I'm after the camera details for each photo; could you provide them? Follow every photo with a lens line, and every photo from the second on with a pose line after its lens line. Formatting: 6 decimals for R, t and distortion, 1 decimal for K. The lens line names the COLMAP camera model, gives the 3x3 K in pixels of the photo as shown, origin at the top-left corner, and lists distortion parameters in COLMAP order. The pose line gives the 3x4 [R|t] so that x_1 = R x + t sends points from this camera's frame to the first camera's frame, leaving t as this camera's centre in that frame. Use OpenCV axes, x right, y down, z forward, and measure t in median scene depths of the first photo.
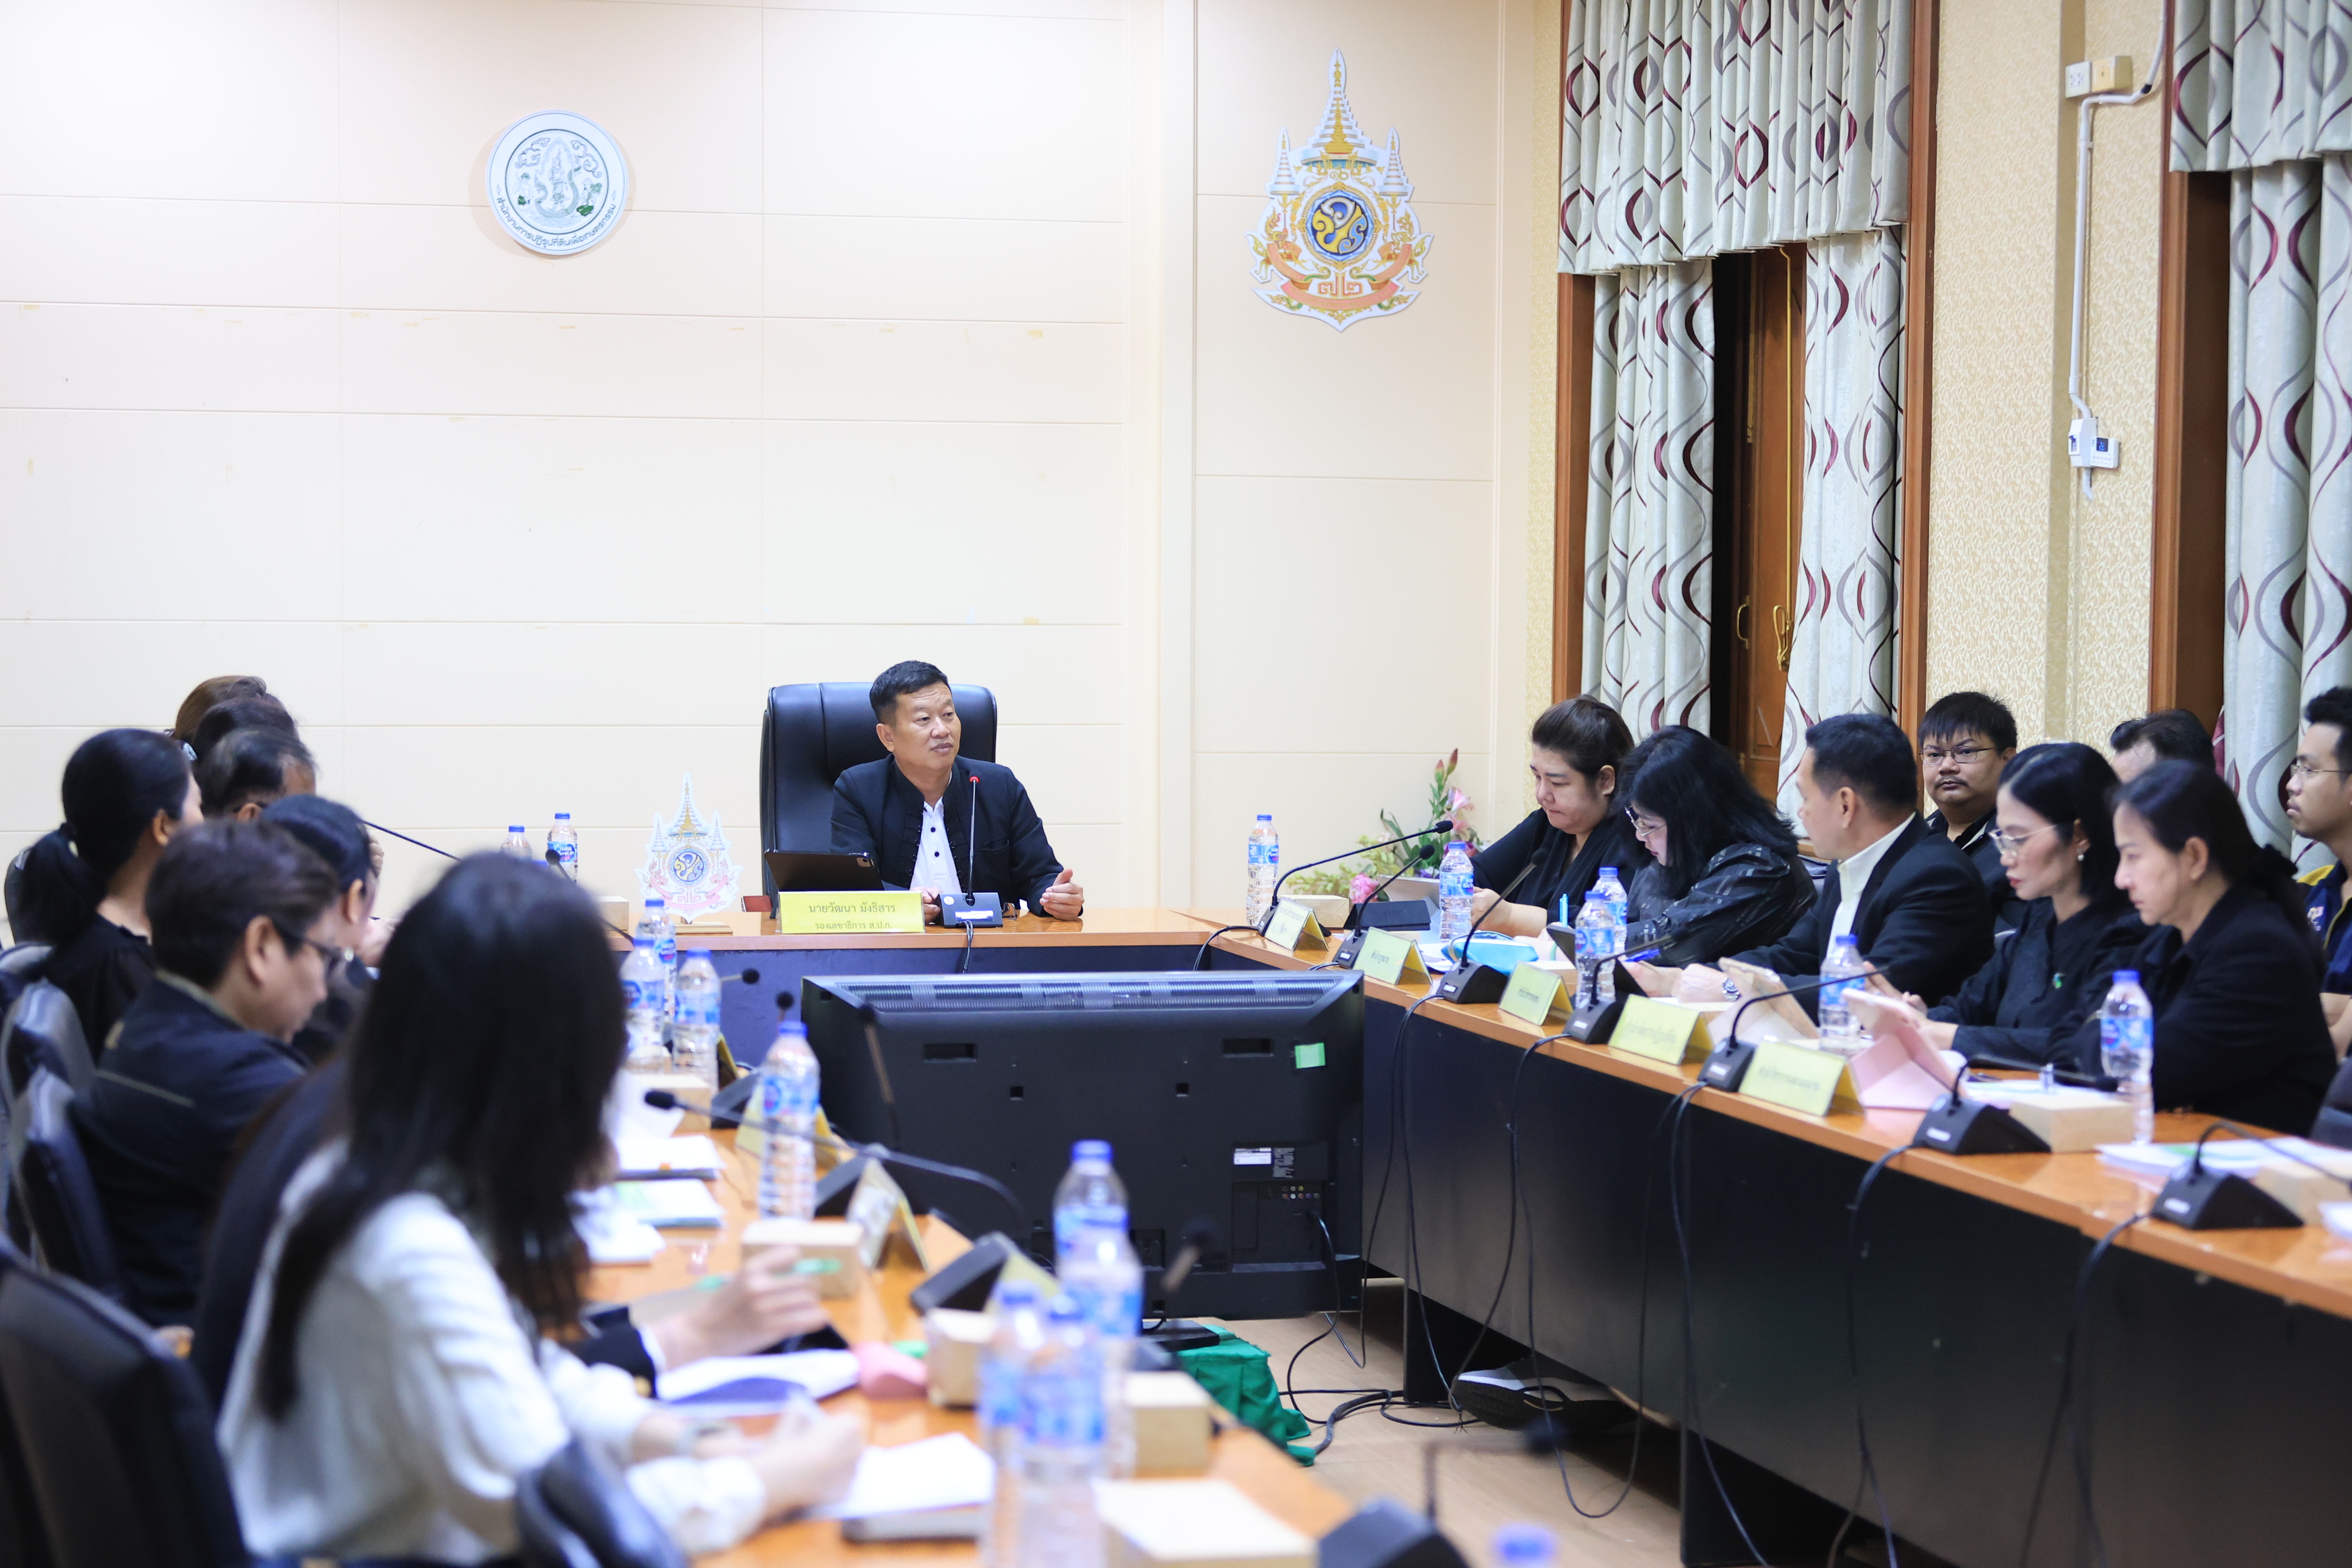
lens RADIAL K [[4932.4, 0, 1191.2], [0, 4932.4, 773.5], [0, 0, 1]] dist [0.052406, 0.000000]
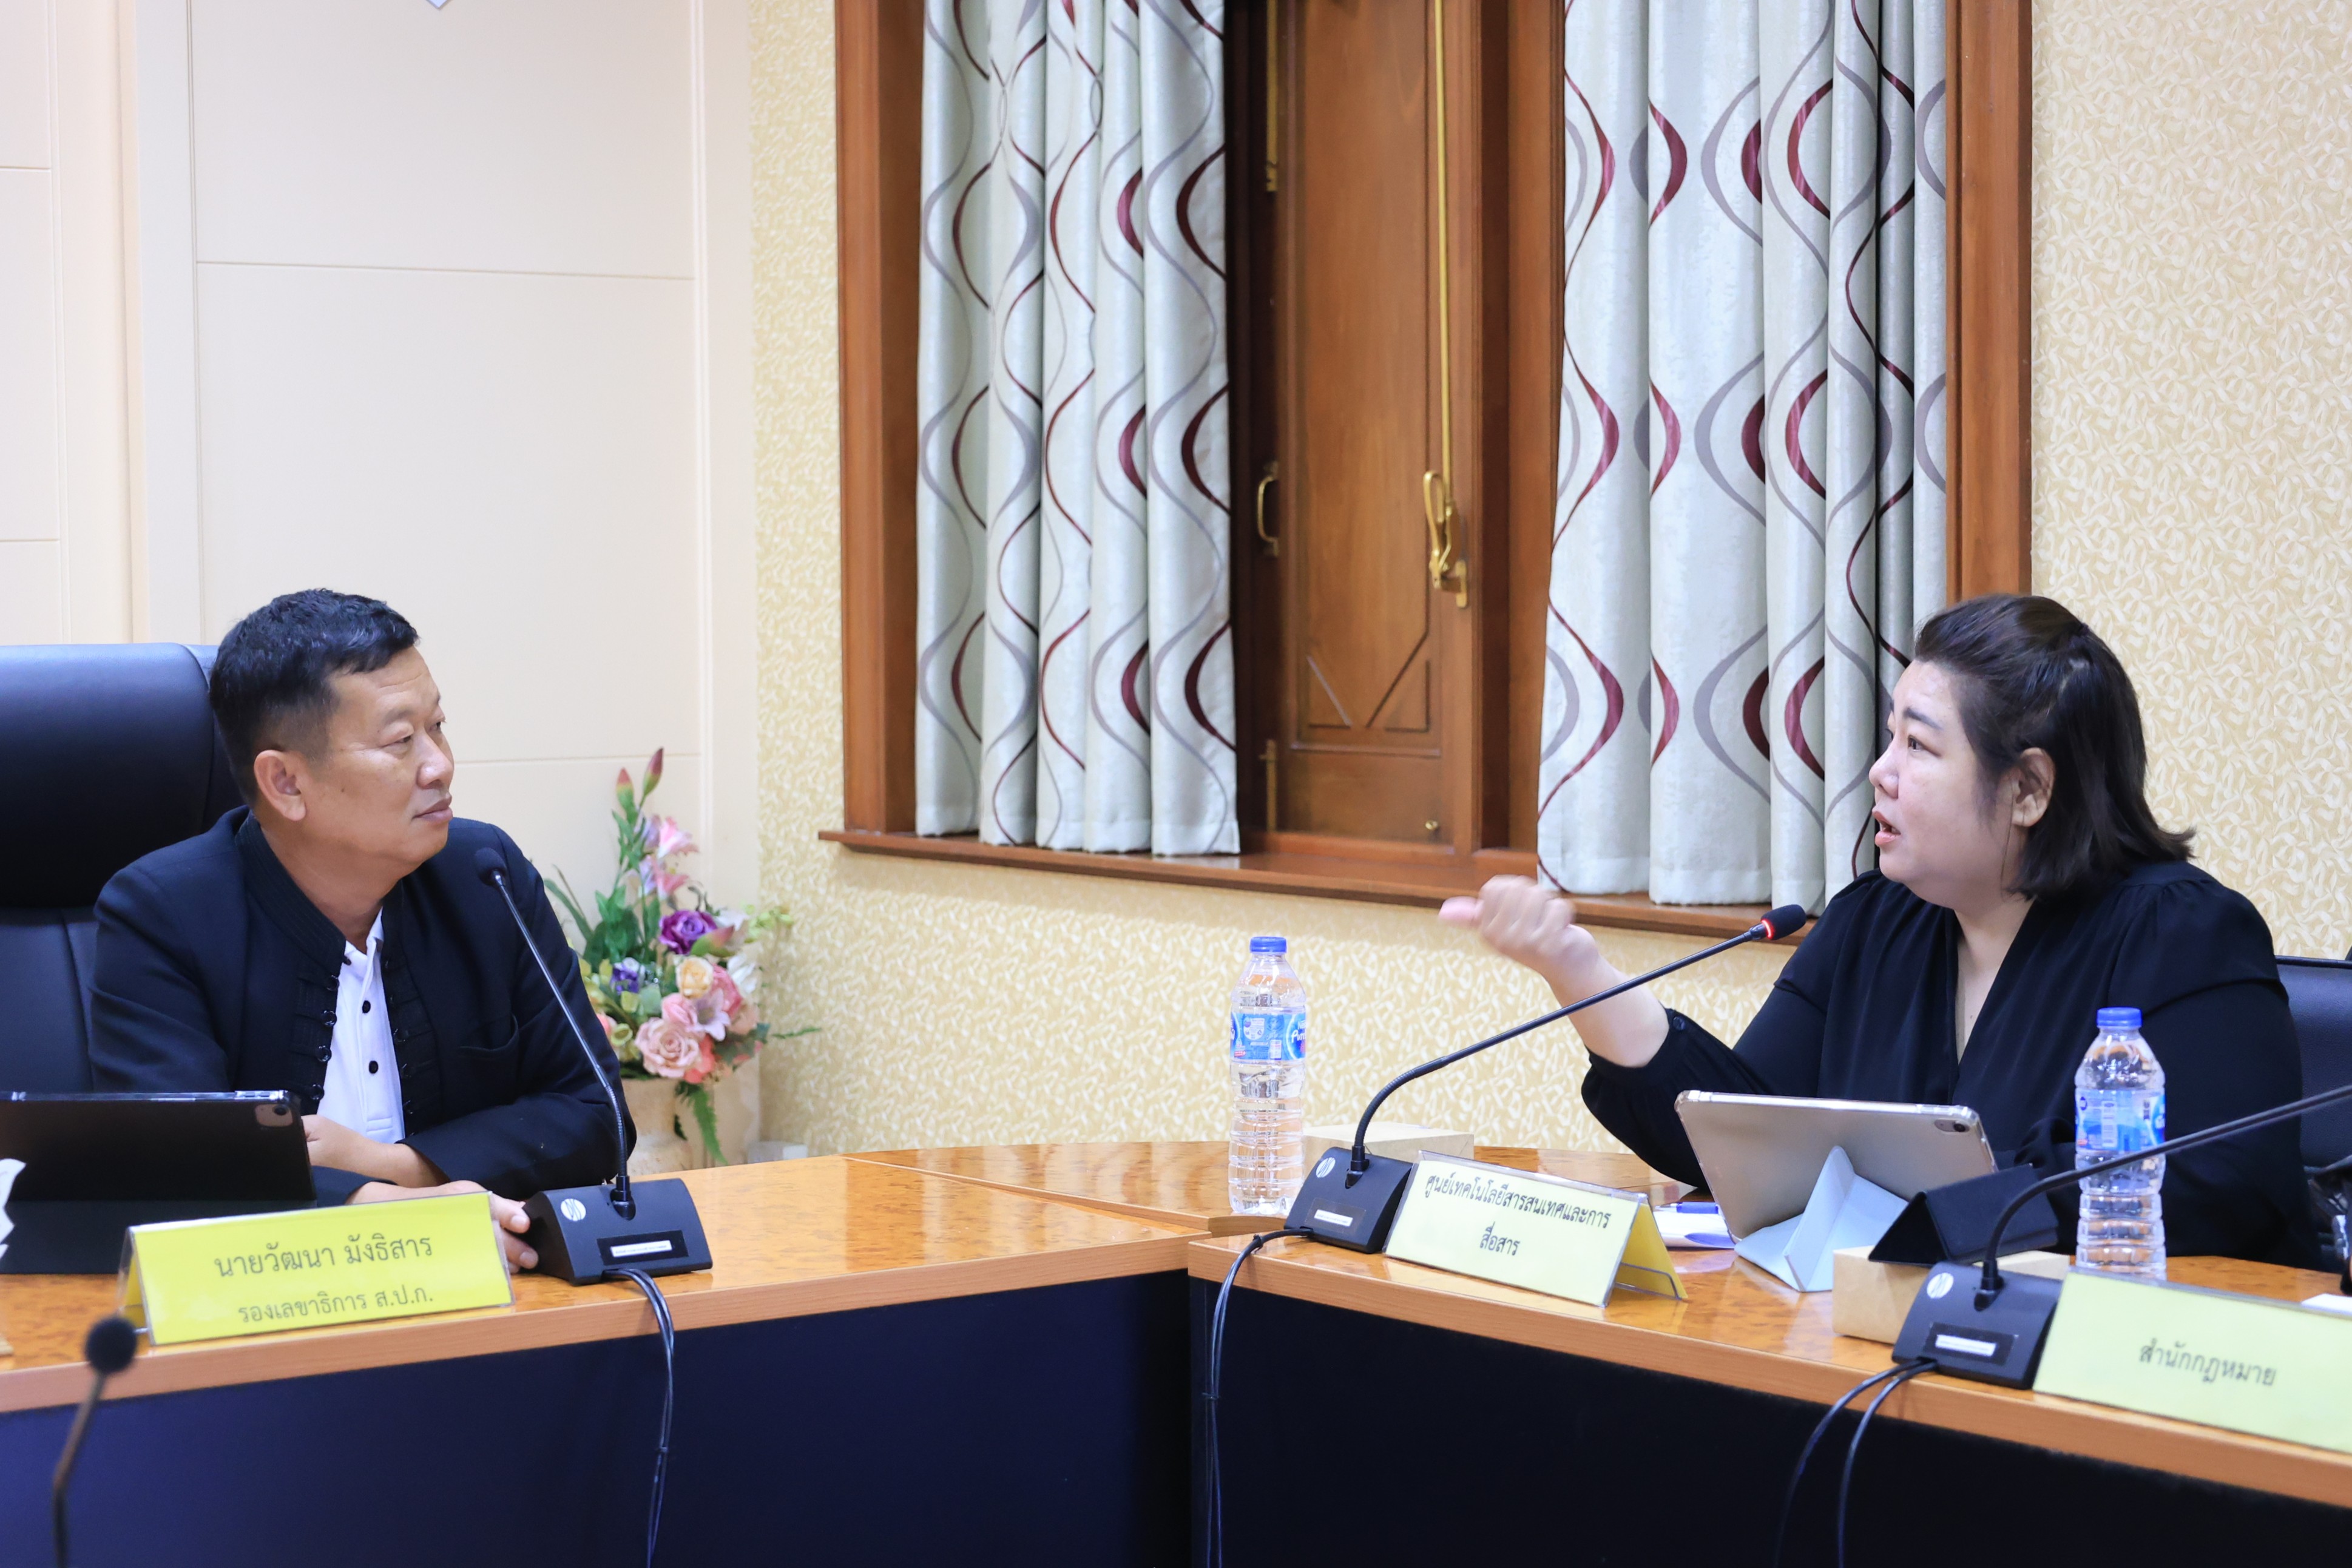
lens RADIAL K [[4932.4, 0, 1180.8], [0, 4932.4, 784.1], [0, 0, 1]] dist [0.052406, 0.000000]
pose [[0.926219, -0.038929, 0.374970, -0.140500], [0.035180, 0.999239, 0.016840, -0.011300], [-0.375340, -0.002406, 0.926884, 0.603658]]
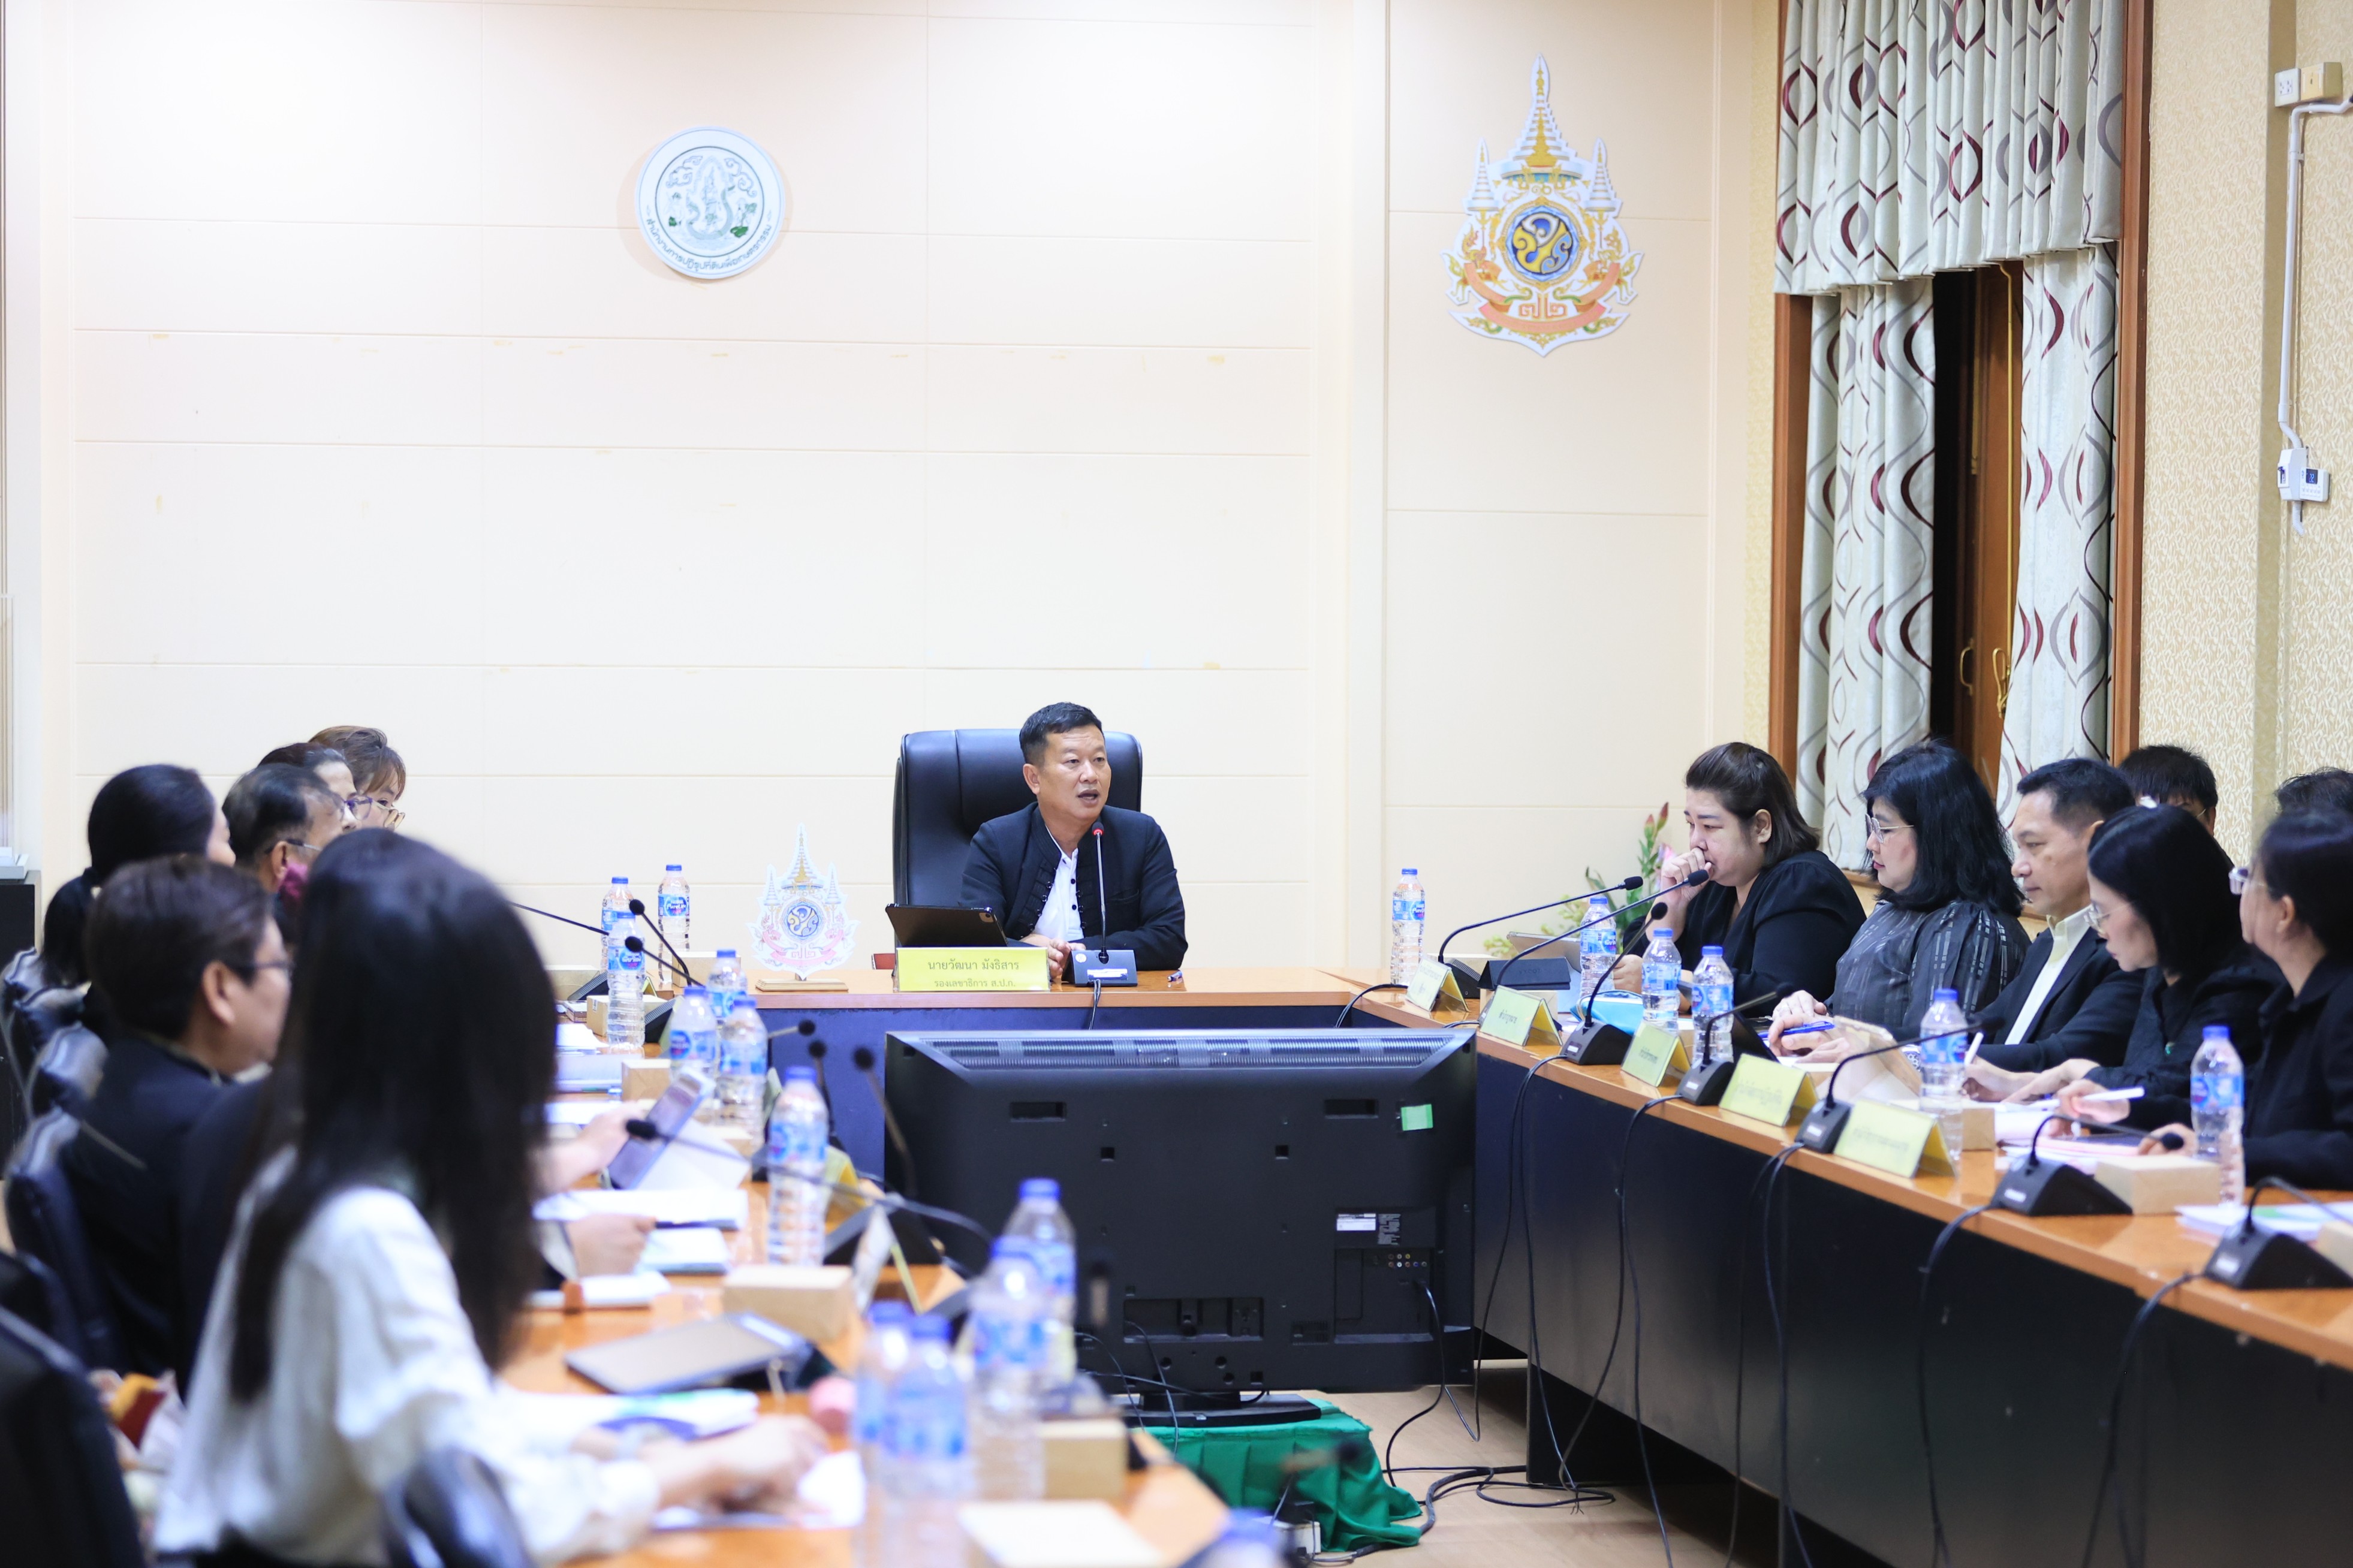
lens RADIAL K [[5444.1, 0, 1162.9], [0, 5444.1, 787.0], [0, 0, 1]] dist [0.033758, 0.000000]
pose [[0.997813, 0.001775, -0.066077, 0.035379], [-0.002393, 0.999954, -0.009264, 0.002445], [0.066058, 0.009402, 0.997772, -0.045133]]
